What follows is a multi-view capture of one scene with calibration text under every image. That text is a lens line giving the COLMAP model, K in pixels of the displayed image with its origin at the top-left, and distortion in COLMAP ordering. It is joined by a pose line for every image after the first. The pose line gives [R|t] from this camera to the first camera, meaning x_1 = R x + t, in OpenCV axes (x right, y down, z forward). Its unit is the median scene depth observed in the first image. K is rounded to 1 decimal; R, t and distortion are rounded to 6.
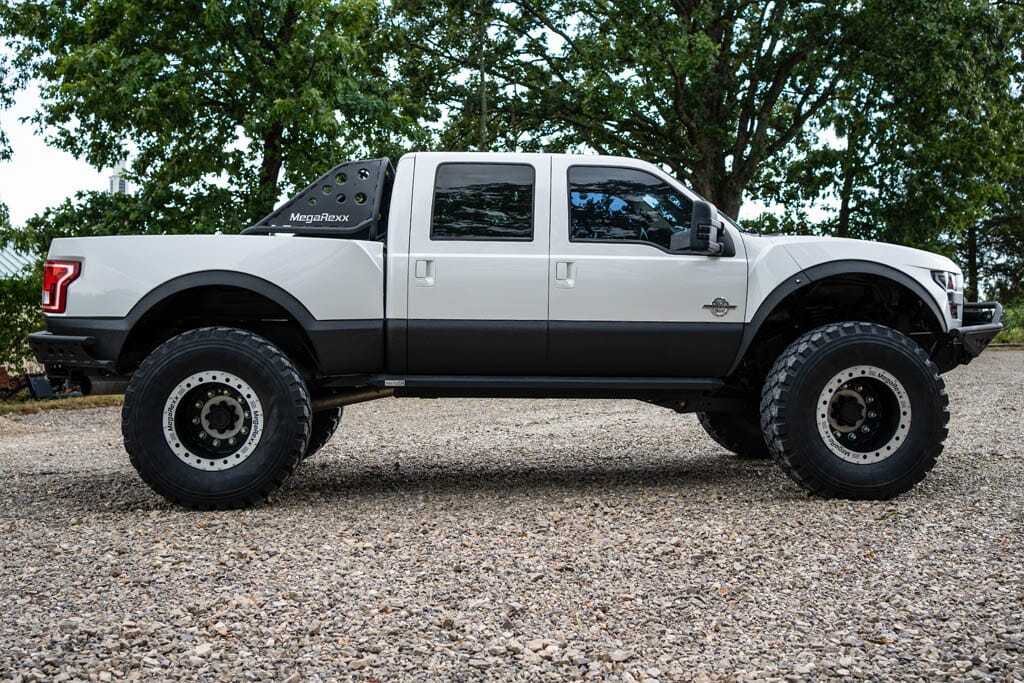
lens RADIAL K [[1163.3, 0, 533.5], [0, 1163.3, 321.6], [0, 0, 1]] dist [-0.016713, 0.025693]
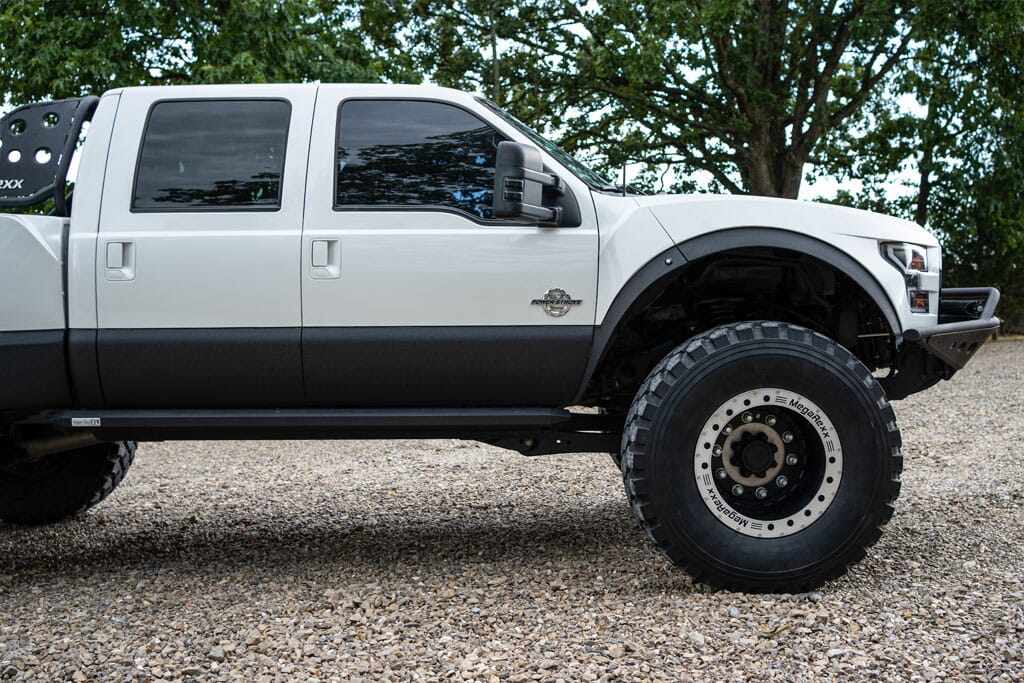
lens RADIAL K [[1167.4, 0, 583.1], [0, 1167.4, 340.3], [0, 0, 1]] dist [-0.020517, 0.057288]
pose [[0.998285, -0.016262, -0.056237, 0.208572], [0.017638, 0.999555, 0.024044, -0.006625], [0.055821, -0.024995, 0.998128, 0.322928]]
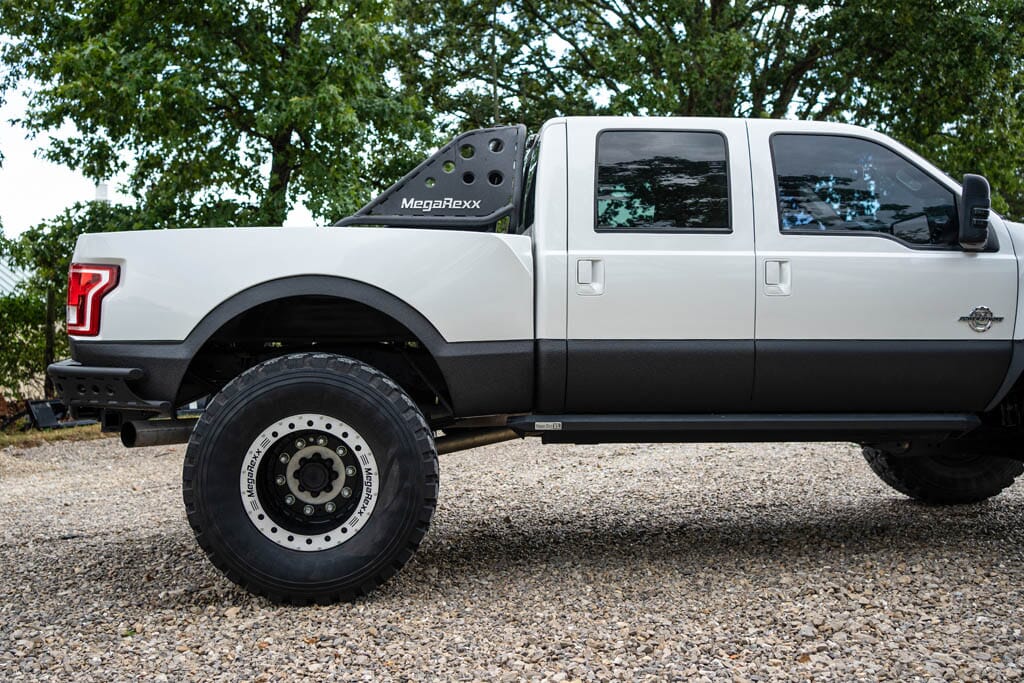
lens RADIAL K [[1082.0, 0, 513.1], [0, 1082.0, 368.8], [0, 0, 1]] dist [-0.009182, 0.018796]
pose [[0.999732, -0.010117, 0.020800, -0.152318], [0.009484, 0.999496, 0.030303, -0.004672], [-0.021096, -0.030098, 0.999324, 0.304405]]
